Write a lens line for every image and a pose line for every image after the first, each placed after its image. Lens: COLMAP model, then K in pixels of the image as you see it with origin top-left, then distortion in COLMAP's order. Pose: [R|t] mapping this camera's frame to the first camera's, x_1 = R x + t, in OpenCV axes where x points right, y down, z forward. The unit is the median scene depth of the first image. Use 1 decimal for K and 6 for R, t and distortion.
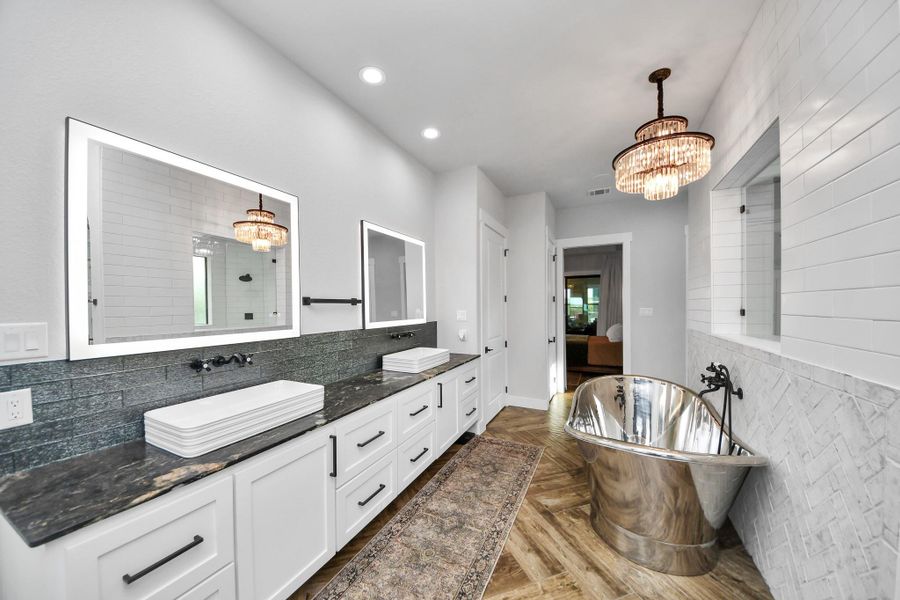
lens RADIAL K [[319.4, 0, 449.9], [0, 319.4, 306.6], [0, 0, 1]] dist [0.010108, -0.011173]
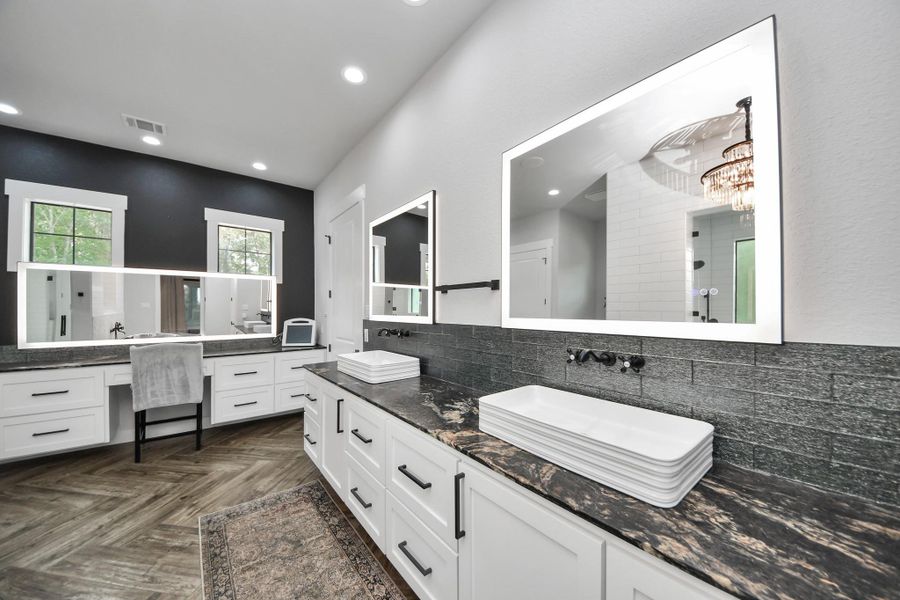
lens RADIAL K [[319.4, 0, 449.9], [0, 319.4, 306.6], [0, 0, 1]] dist [0.010108, -0.011173]
pose [[-0.441287, 0.006168, -0.897345, 0.466551], [0.009370, 0.999954, 0.002265, 0.039466], [0.897317, -0.007408, -0.441325, 1.646549]]
